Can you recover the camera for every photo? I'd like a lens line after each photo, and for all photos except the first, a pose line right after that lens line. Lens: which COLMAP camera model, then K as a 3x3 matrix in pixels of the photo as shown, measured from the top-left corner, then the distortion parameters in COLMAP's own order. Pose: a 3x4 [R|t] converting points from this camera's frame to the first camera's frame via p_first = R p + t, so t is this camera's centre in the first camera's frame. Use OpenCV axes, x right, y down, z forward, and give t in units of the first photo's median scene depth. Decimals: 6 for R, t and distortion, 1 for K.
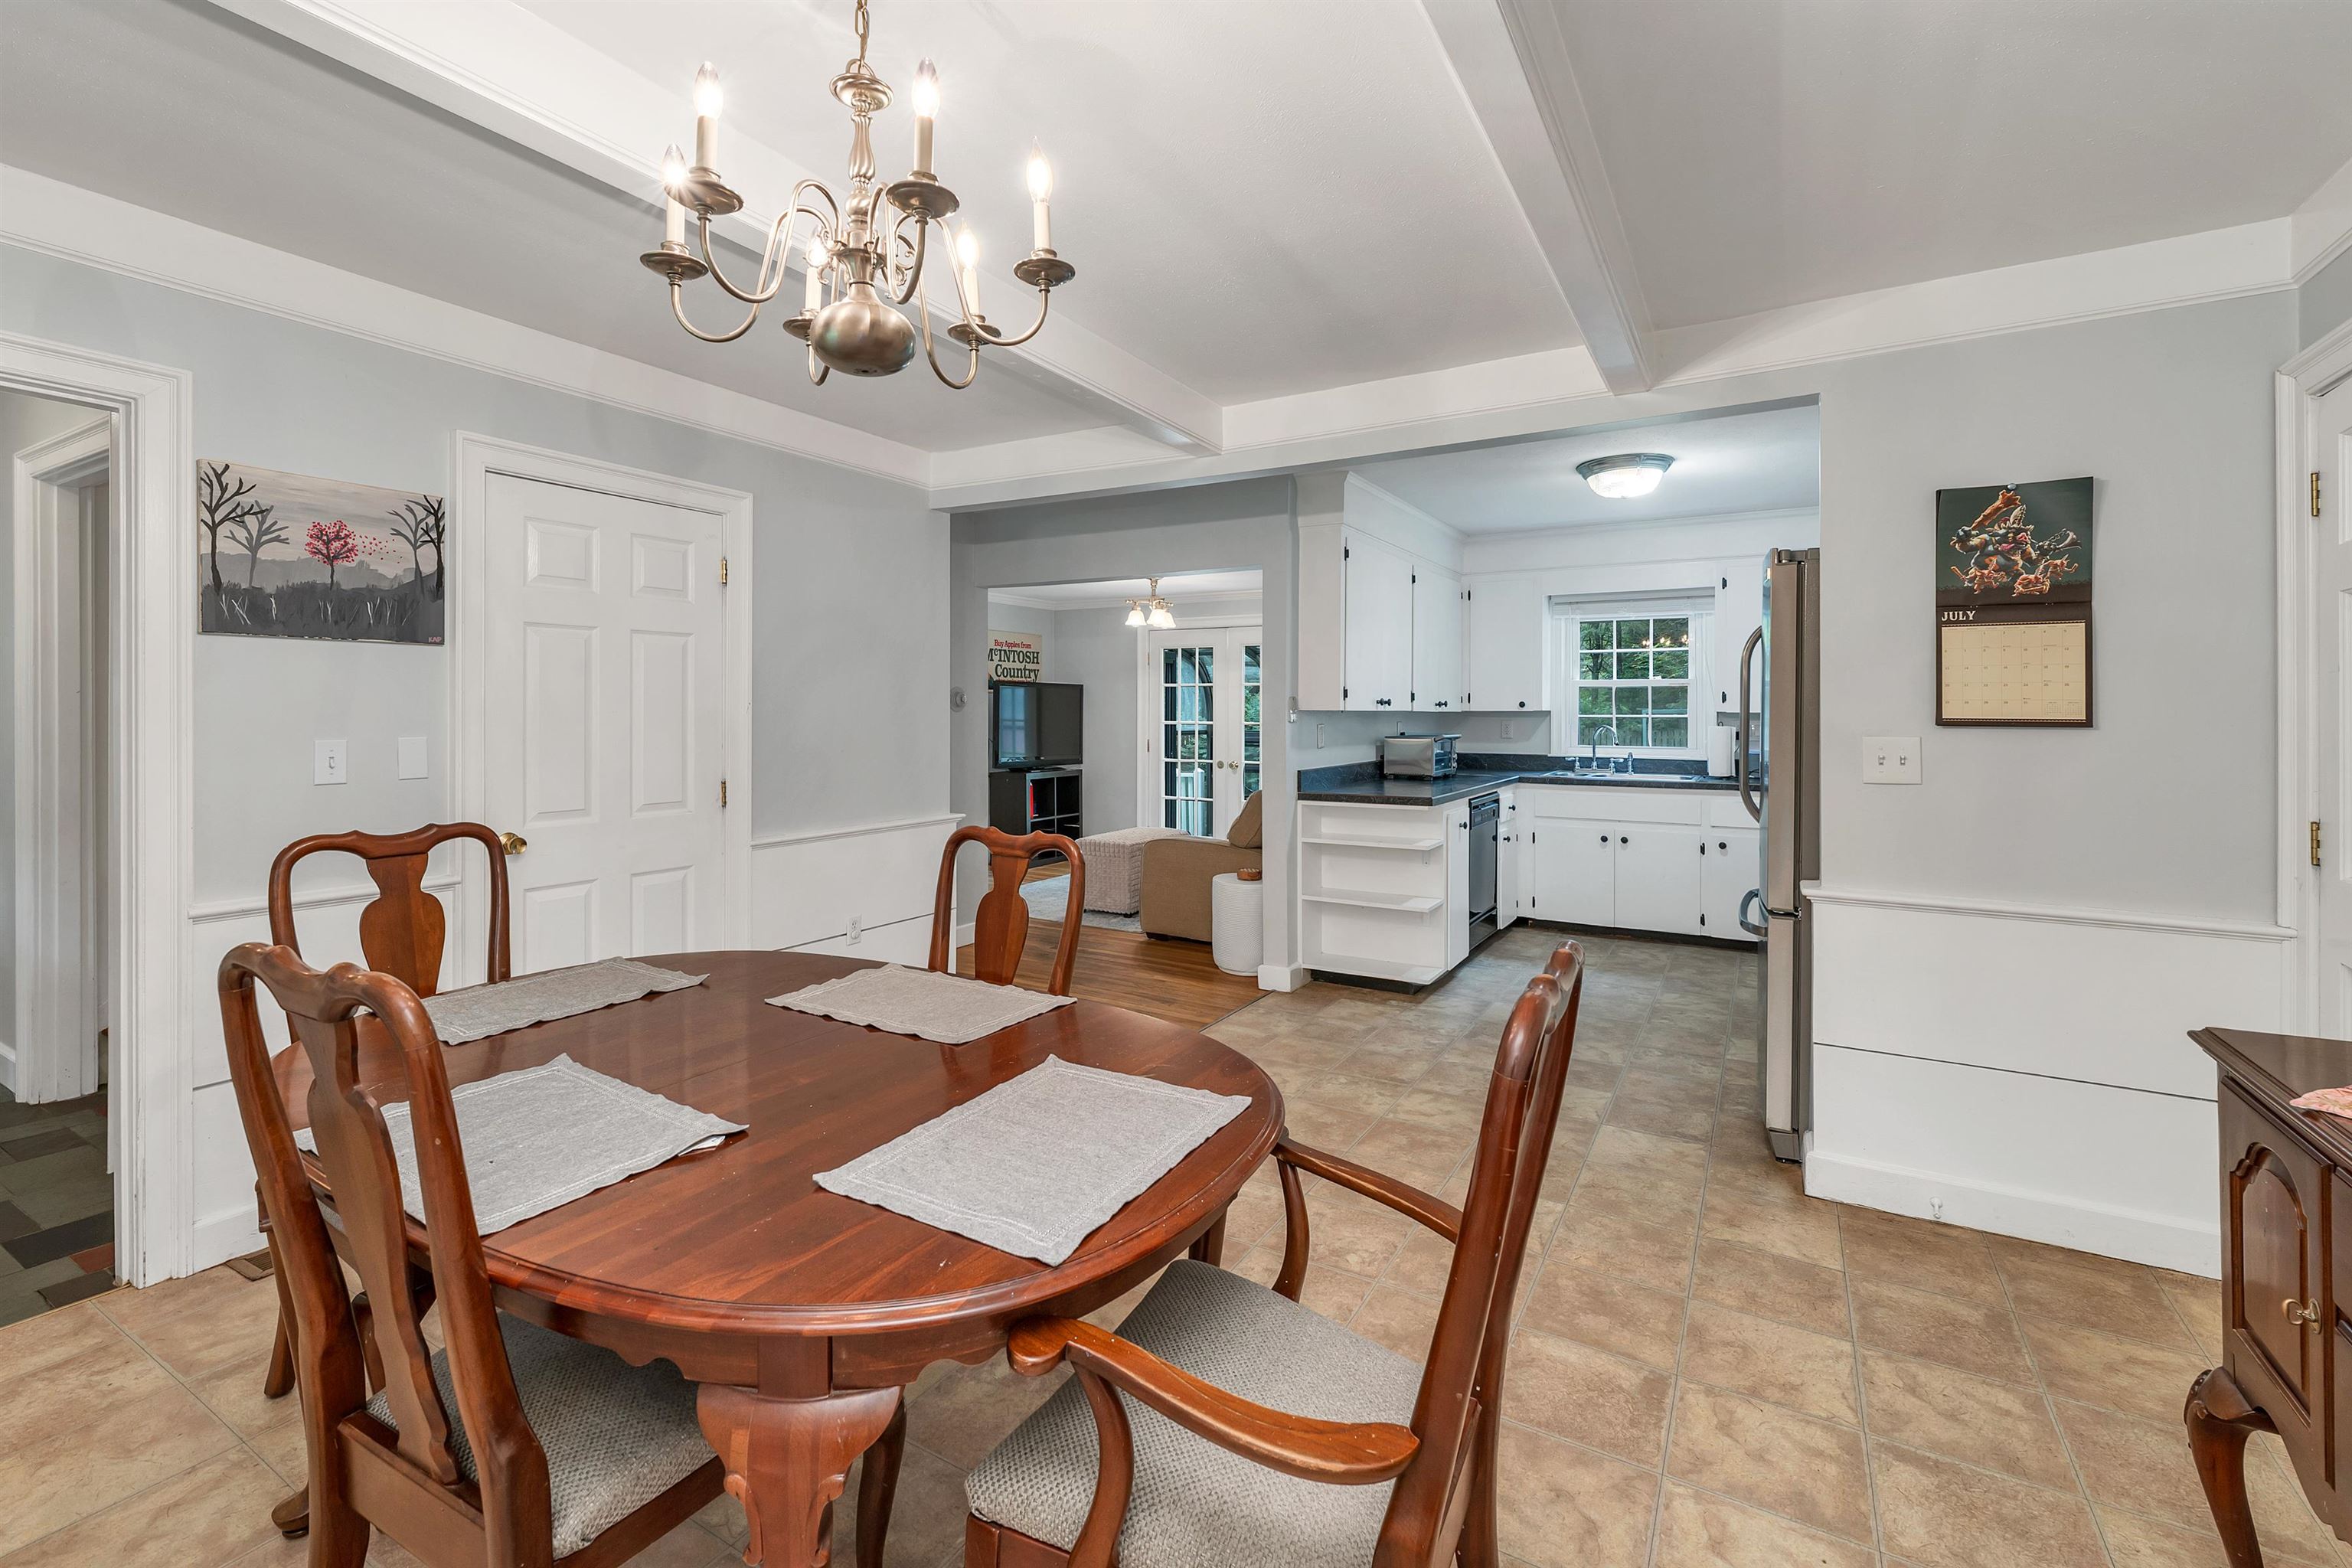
lens RADIAL K [[1012.5, 0, 1174.1], [0, 1012.5, 702.0], [0, 0, 1]] dist [-0.001906, 0.001758]
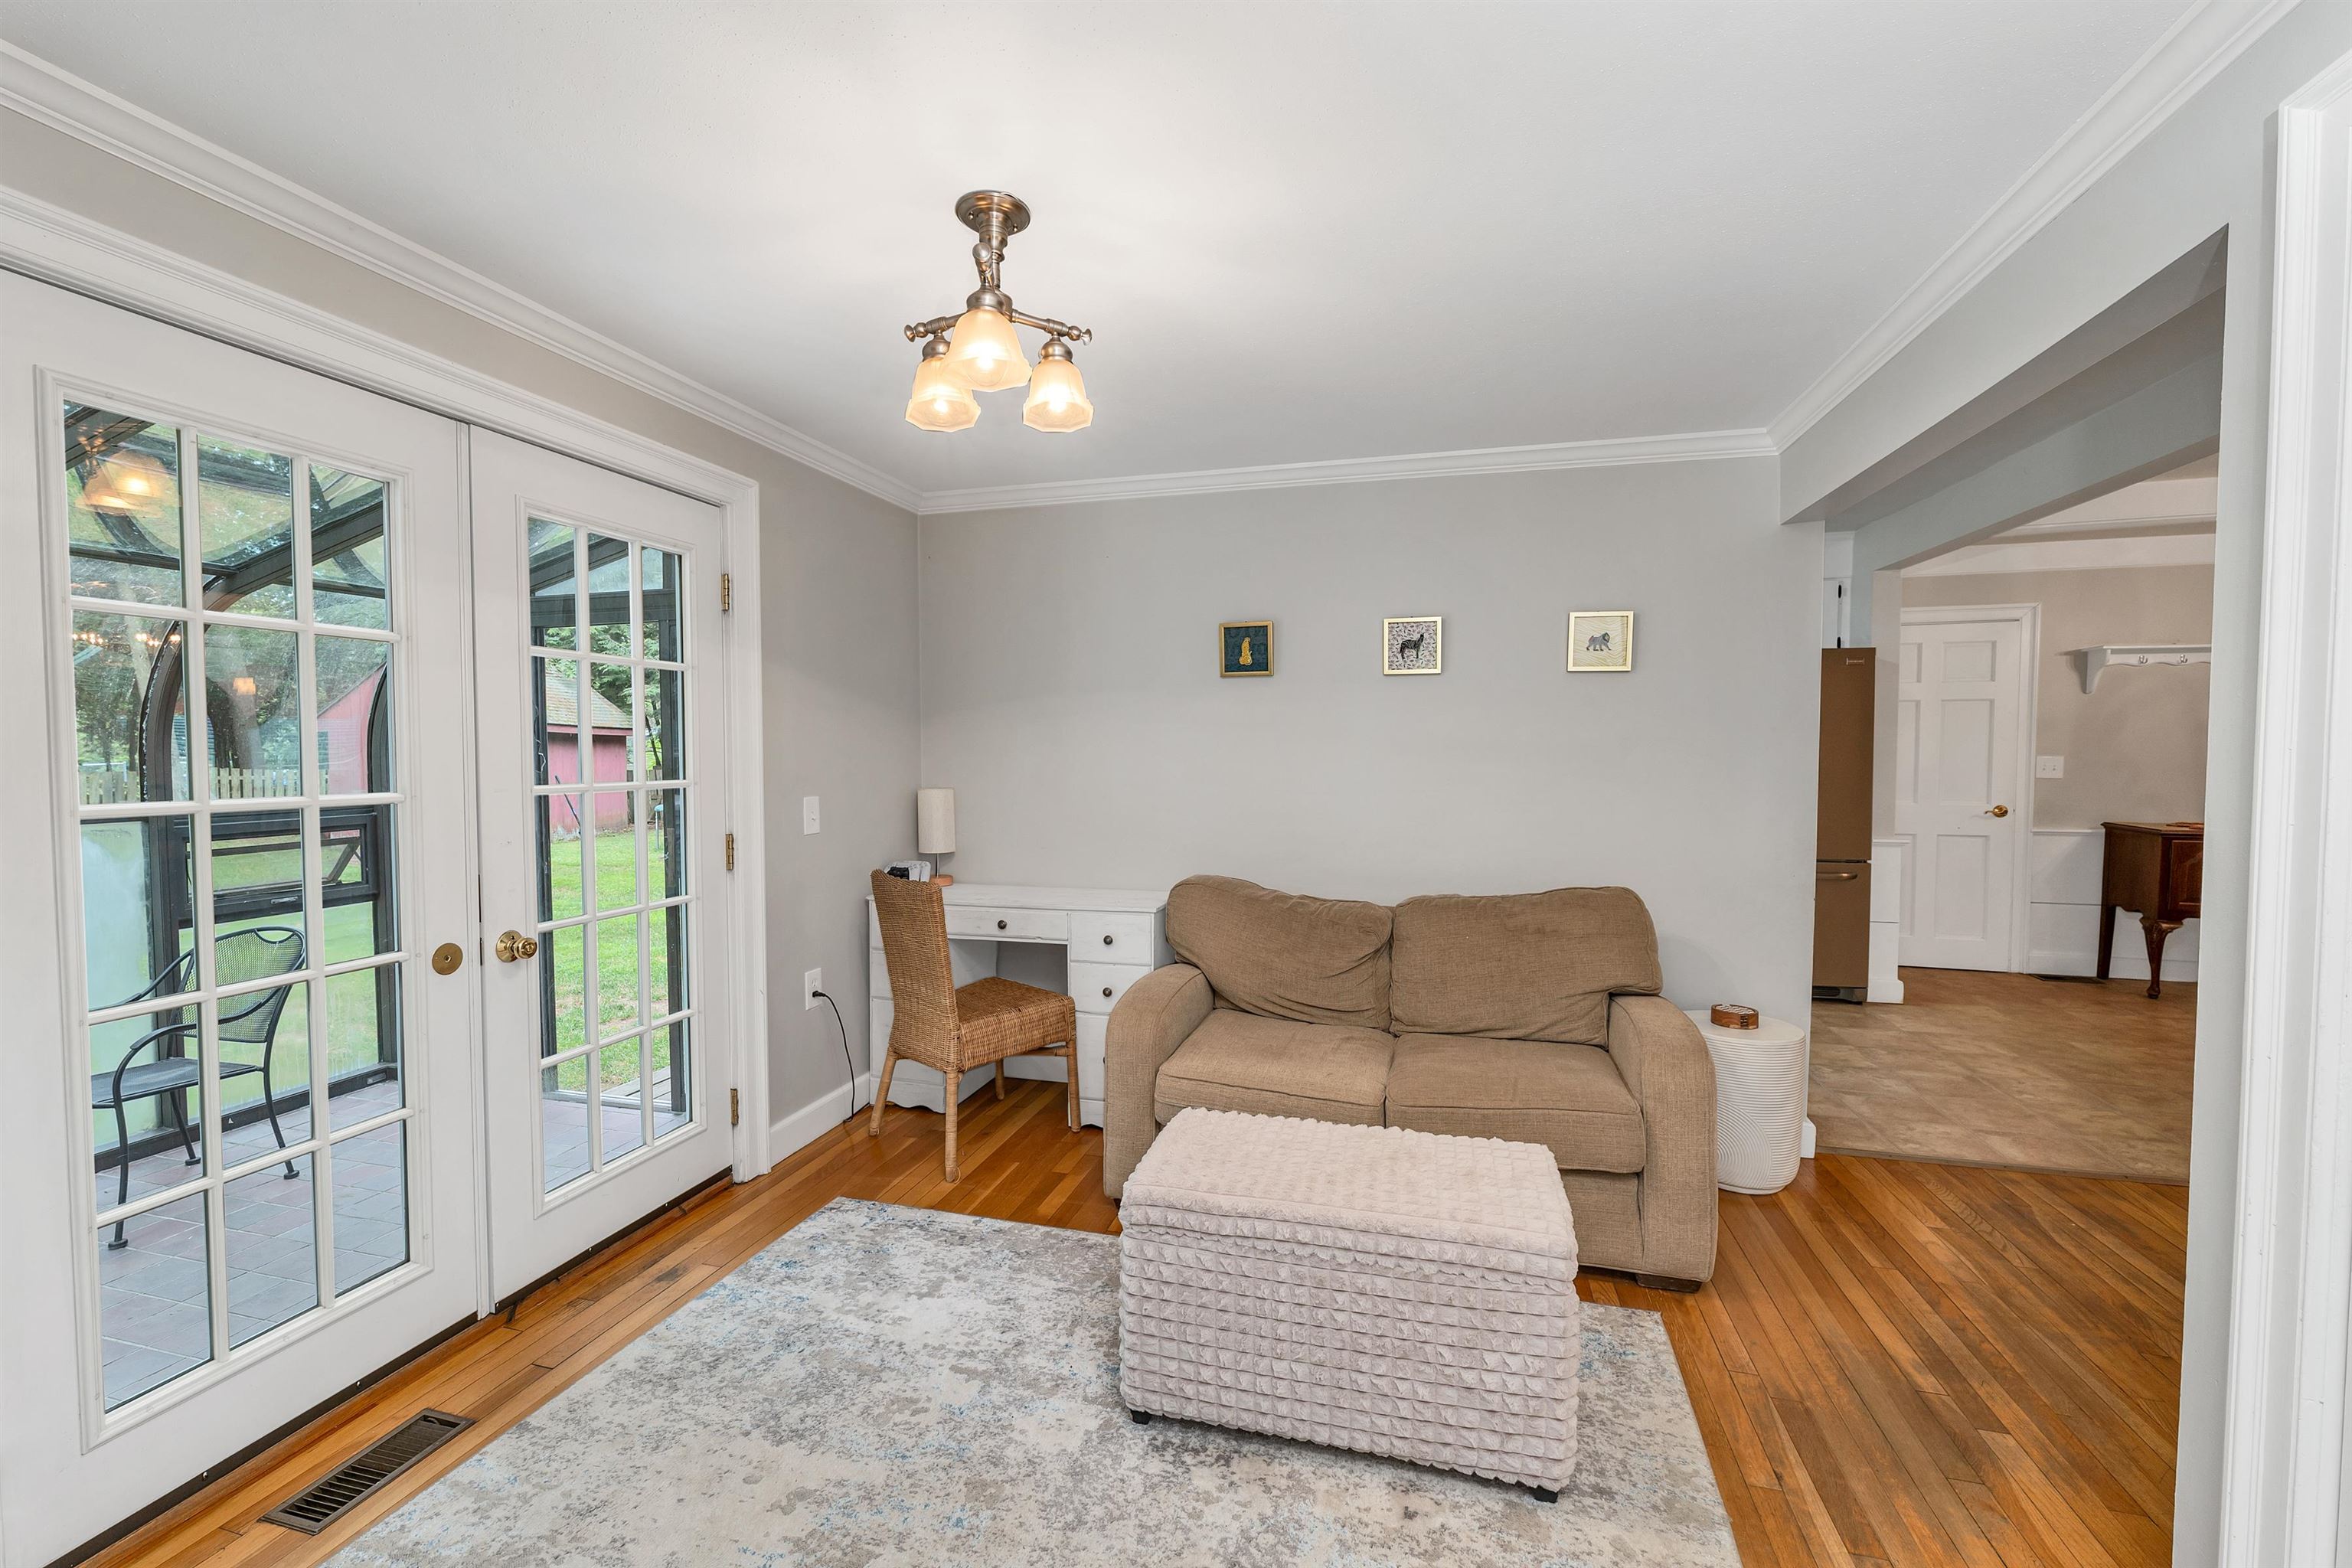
lens RADIAL K [[1012.5, 0, 1165.4], [0, 1012.5, 771.0], [0, 0, 1]] dist [-0.001906, 0.001758]
pose [[-0.278535, -0.038898, 0.959638, -0.720554], [-0.014855, 0.999234, 0.036191, 0.011234], [-0.960311, -0.004175, -0.278899, 2.664145]]
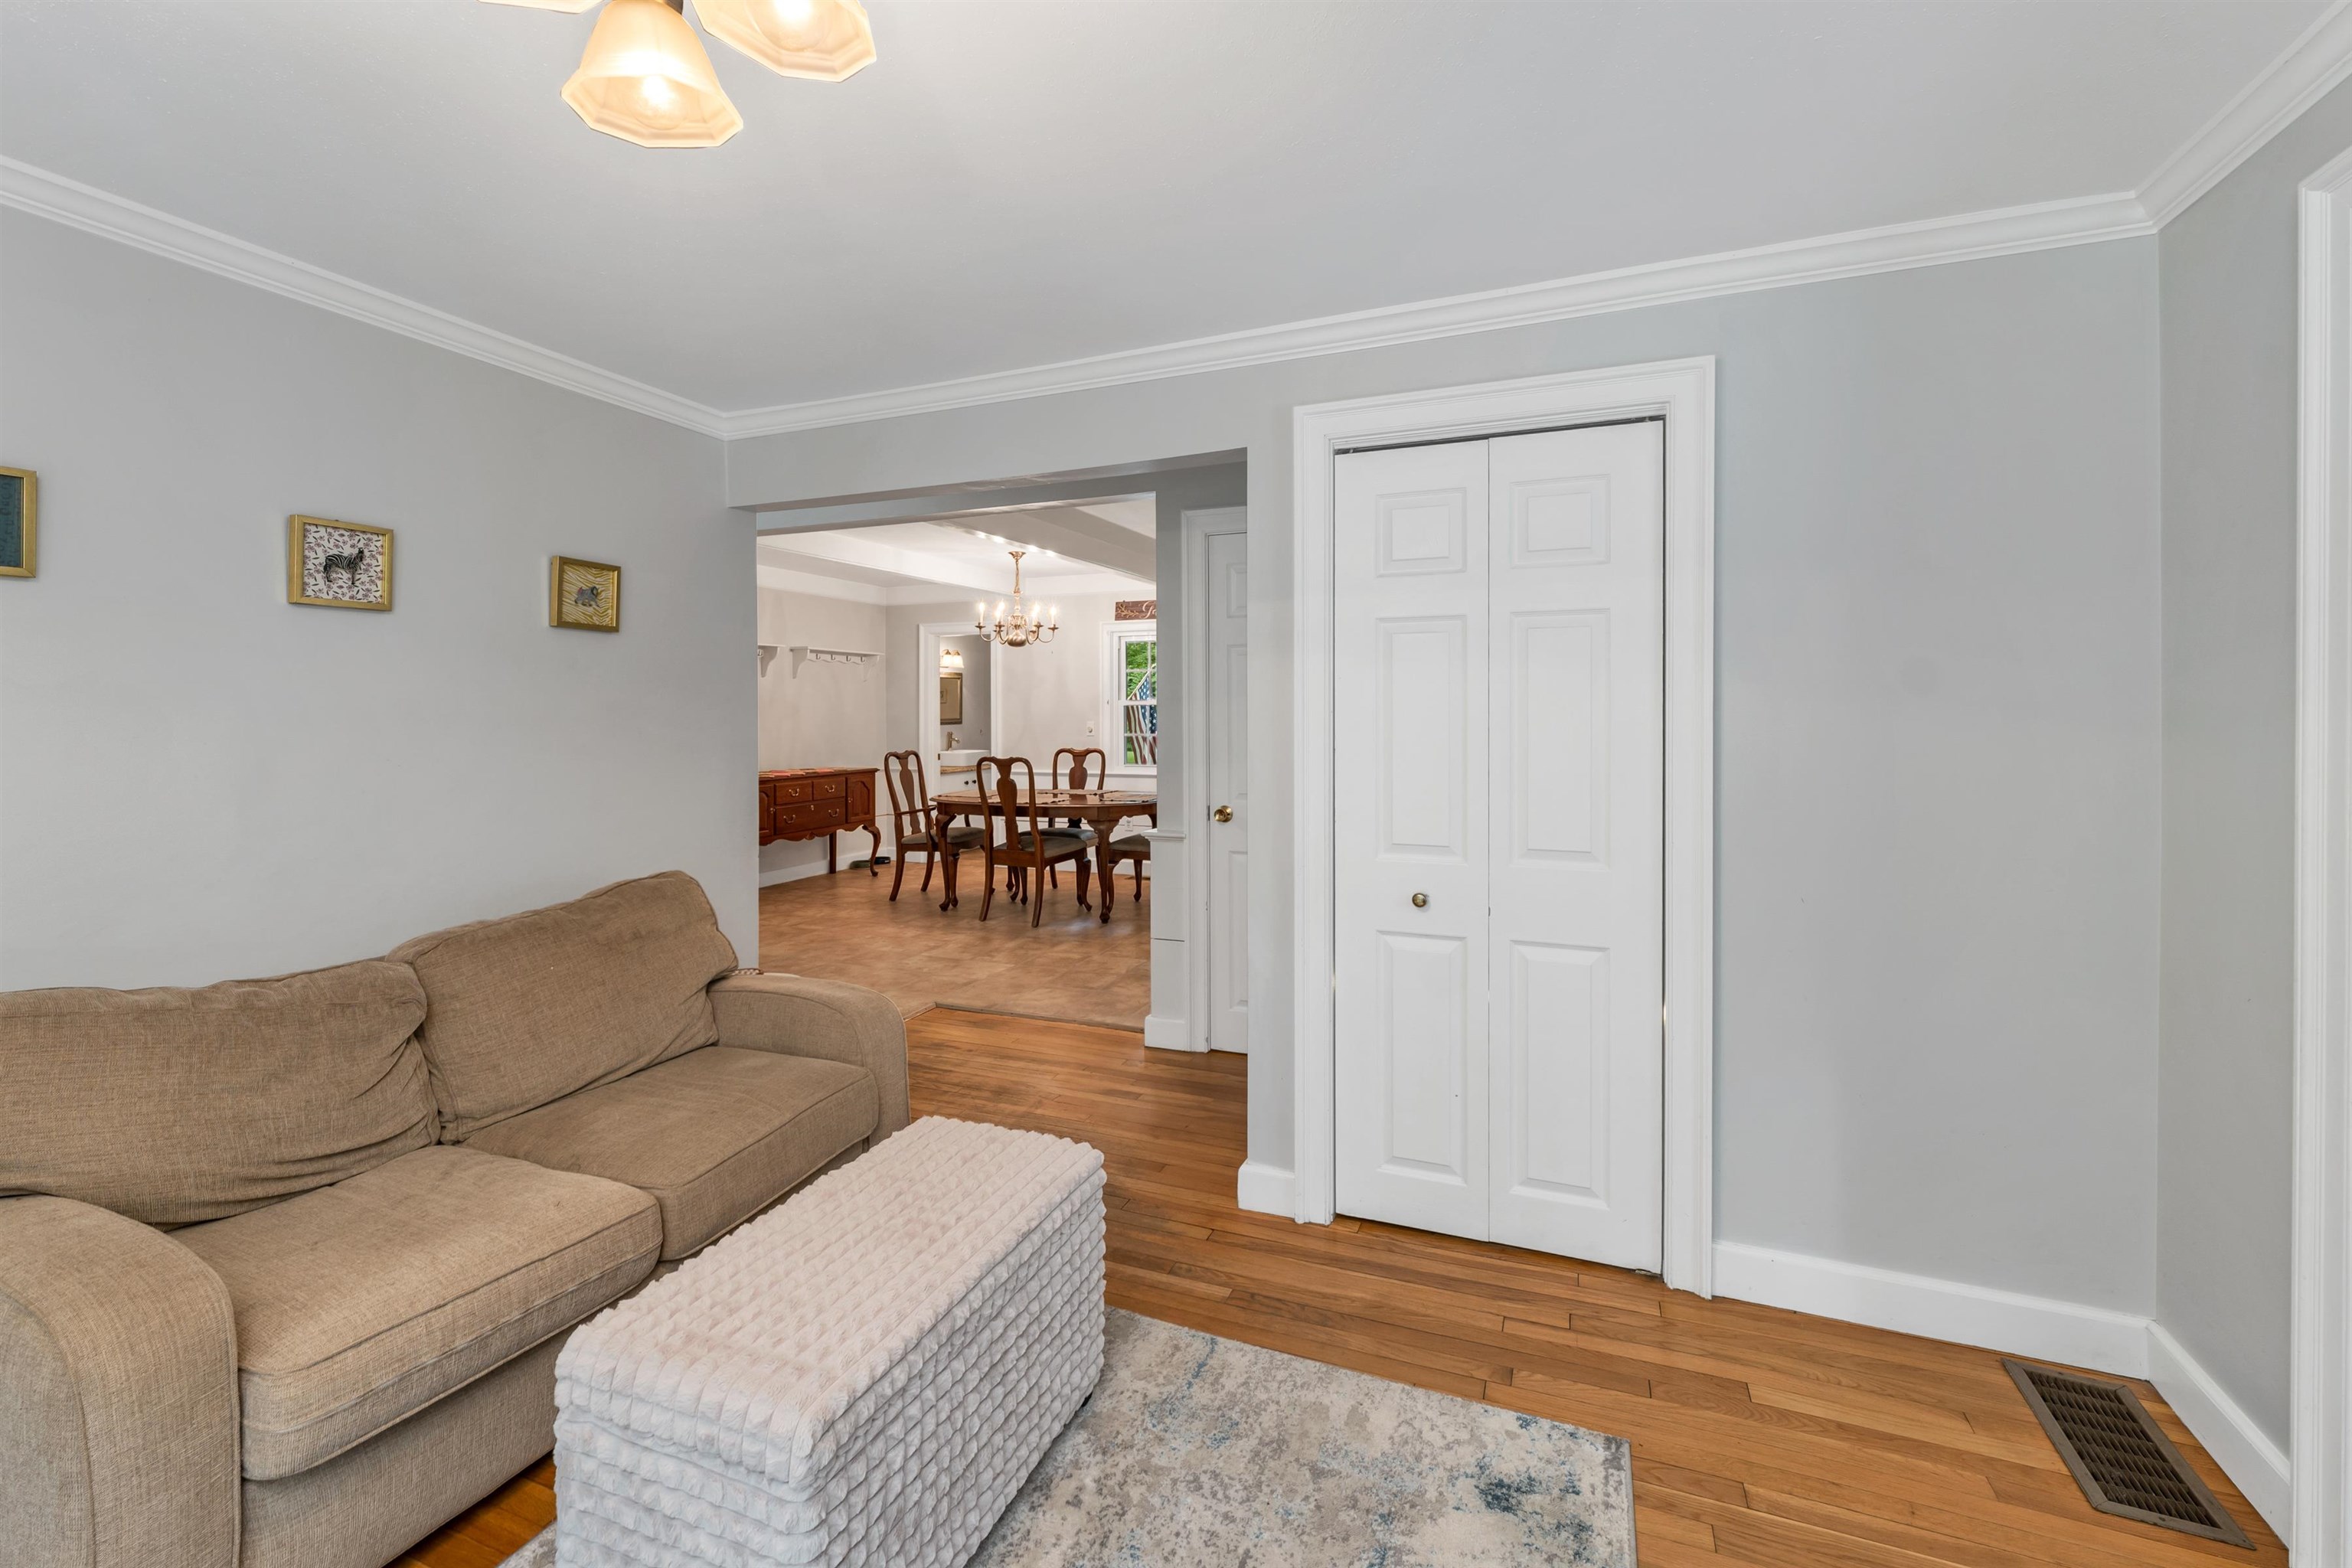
lens RADIAL K [[1012.5, 0, 1206.1], [0, 1012.5, 722.7], [0, 0, 1]] dist [-0.001906, 0.001758]
pose [[-0.983287, -0.002288, -0.182048, -0.167729], [-0.002204, 0.999997, -0.000667, 0.023695], [0.182049, -0.000254, -0.983289, 2.942545]]
